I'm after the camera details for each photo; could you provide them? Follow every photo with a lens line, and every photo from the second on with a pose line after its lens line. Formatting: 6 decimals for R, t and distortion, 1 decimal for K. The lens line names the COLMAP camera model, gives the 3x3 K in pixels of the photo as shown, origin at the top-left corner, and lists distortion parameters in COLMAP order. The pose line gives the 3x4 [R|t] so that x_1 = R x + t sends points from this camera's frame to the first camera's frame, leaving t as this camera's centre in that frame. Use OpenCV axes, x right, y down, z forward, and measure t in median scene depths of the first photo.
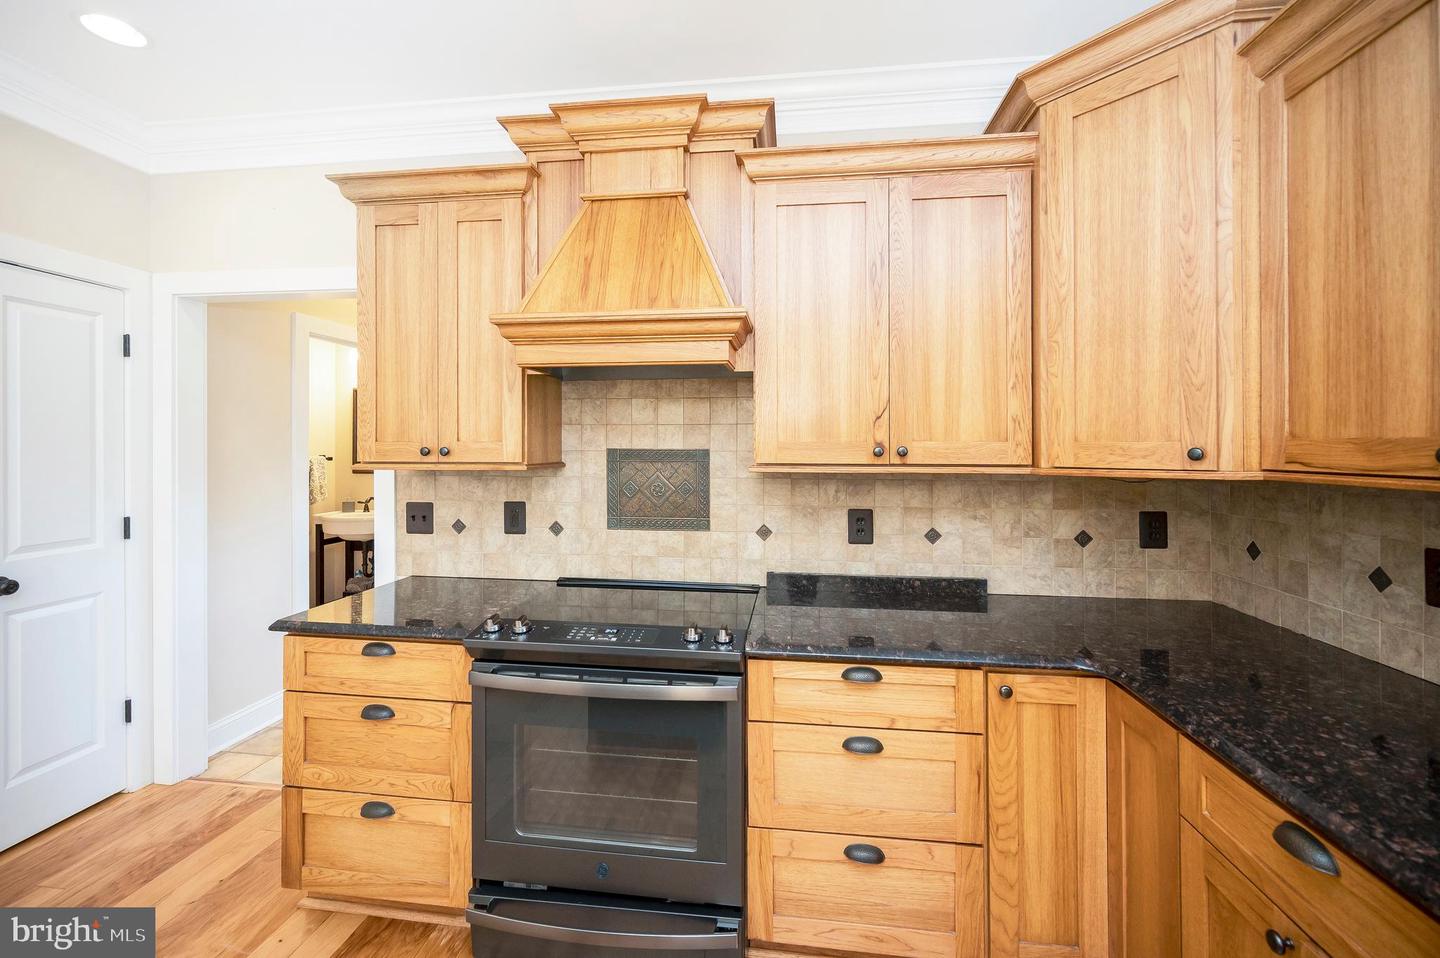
lens RADIAL K [[594.1, 0, 725.9], [0, 594.1, 437.5], [0, 0, 1]] dist [-0.000980, 0.000333]
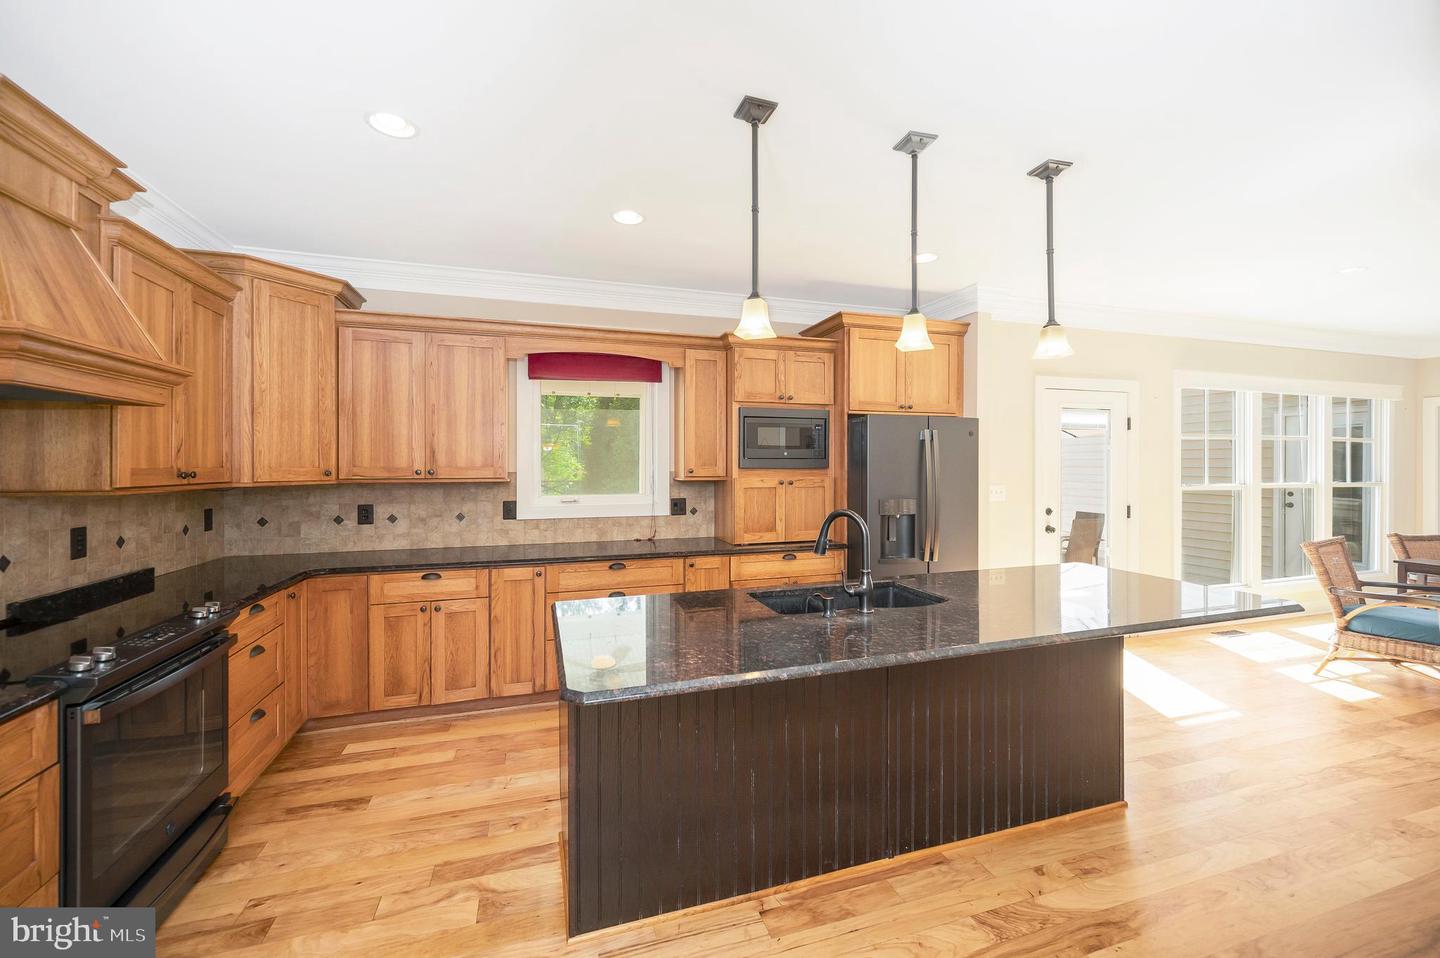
lens RADIAL K [[594.1, 0, 705.3], [0, 594.1, 468.7], [0, 0, 1]] dist [-0.000980, 0.000333]
pose [[-0.385832, -0.007220, 0.922541, -1.380957], [-0.012489, 0.999919, 0.002603, -0.010113], [-0.922484, -0.010518, -0.385891, 0.366329]]
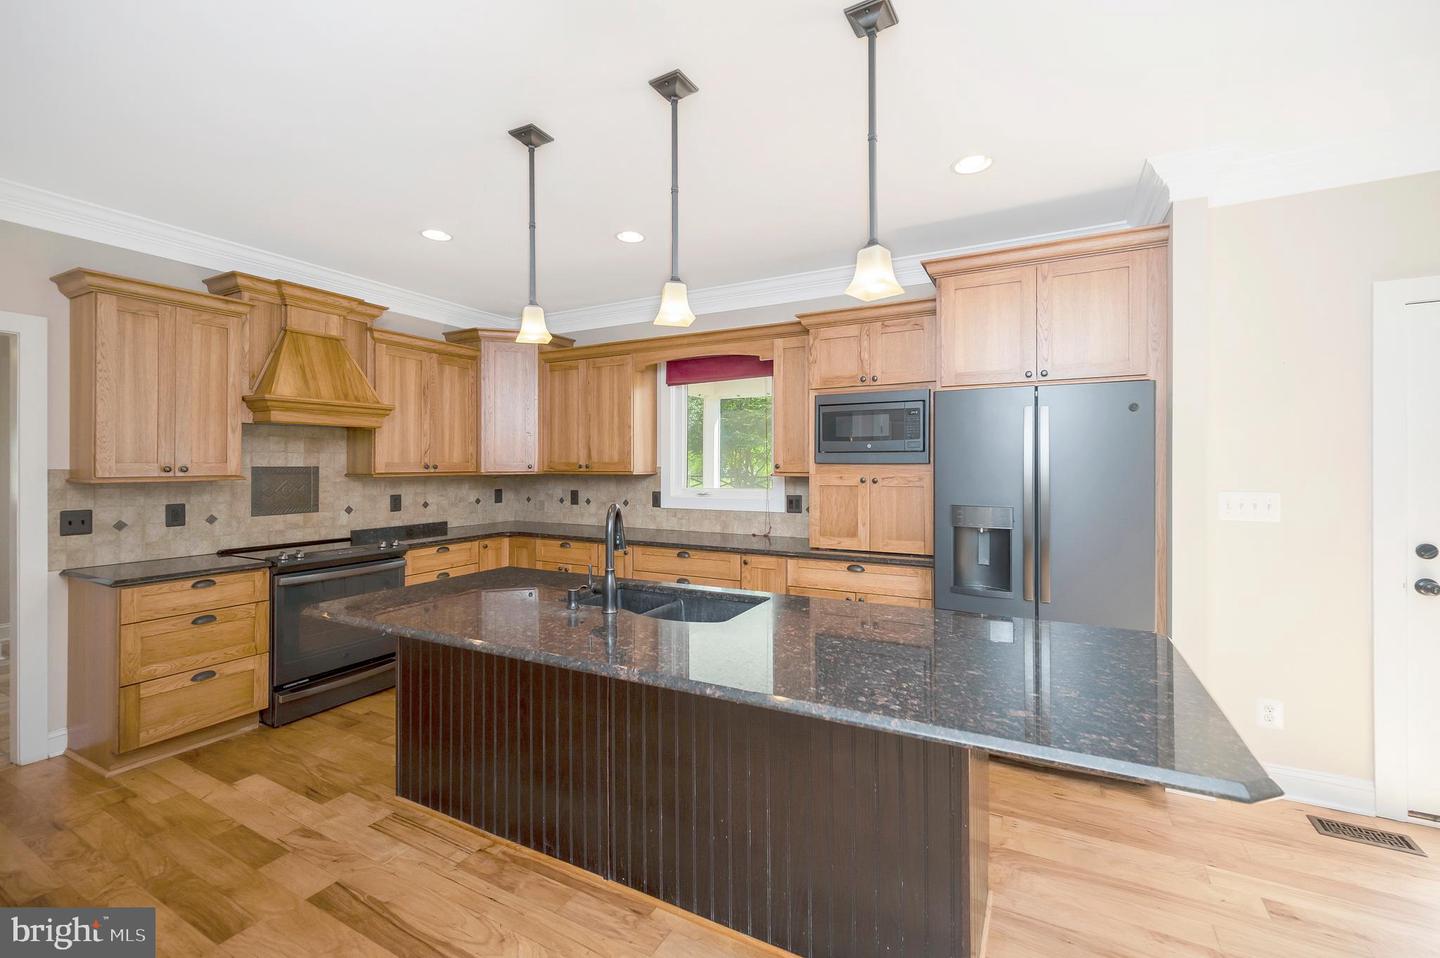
lens RADIAL K [[594.1, 0, 691.3], [0, 594.1, 469.6], [0, 0, 1]] dist [-0.000980, 0.000333]
pose [[0.398601, -0.011181, 0.917056, -1.377569], [-0.010496, 0.999805, 0.016752, -0.015282], [-0.917064, -0.016303, 0.398406, -0.846552]]
